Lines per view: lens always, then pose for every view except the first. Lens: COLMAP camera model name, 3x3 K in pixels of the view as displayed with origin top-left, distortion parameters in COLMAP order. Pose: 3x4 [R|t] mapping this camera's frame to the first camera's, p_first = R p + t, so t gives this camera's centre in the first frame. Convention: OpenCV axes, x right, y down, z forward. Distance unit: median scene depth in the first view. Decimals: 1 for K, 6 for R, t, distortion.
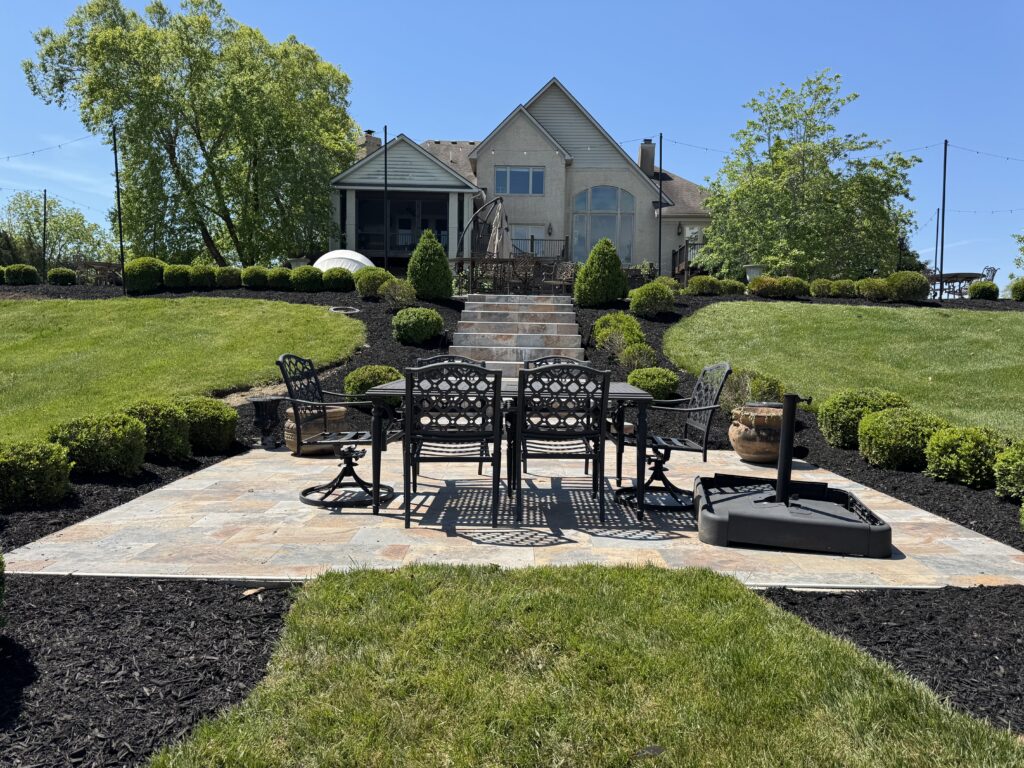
lens RADIAL K [[699.8, 0, 512.0], [0, 699.8, 384.0], [0, 0, 1]] dist [0.091439, -0.181557]
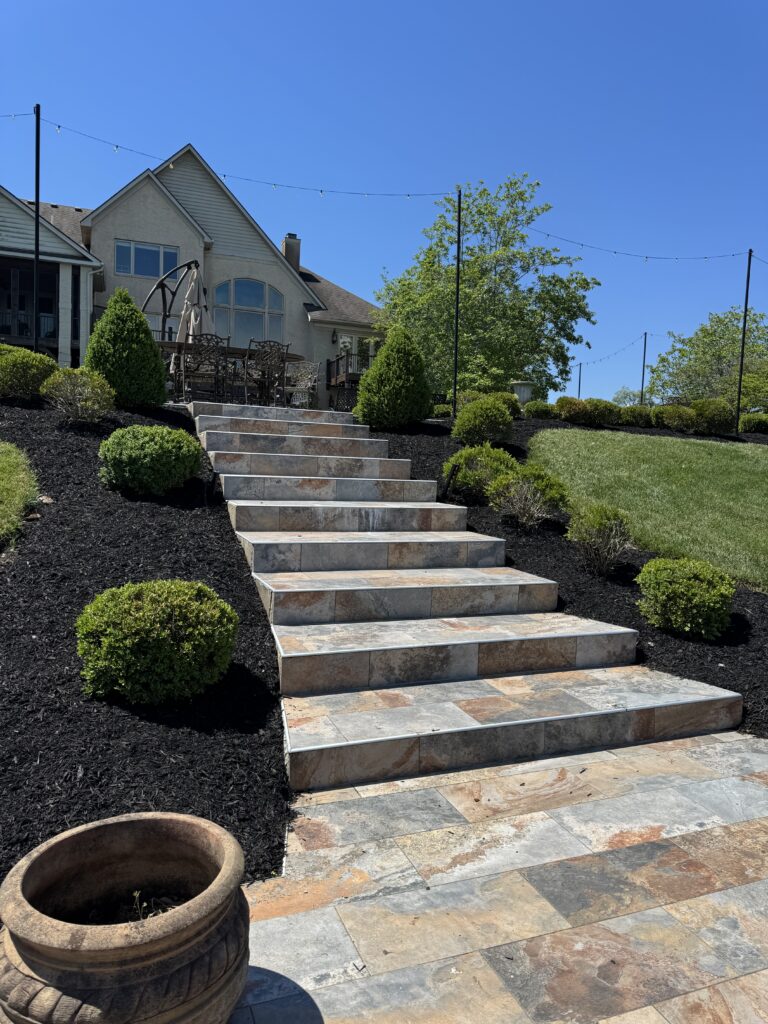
lens RADIAL K [[699.8, 0, 384.0], [0, 699.8, 512.0], [0, 0, 1]] dist [0.091439, -0.181557]
pose [[0.926701, -0.010779, 0.375644, -0.073003], [0.001006, 0.999656, 0.026201, -0.024576], [-0.375798, -0.023902, 0.926393, 0.189071]]
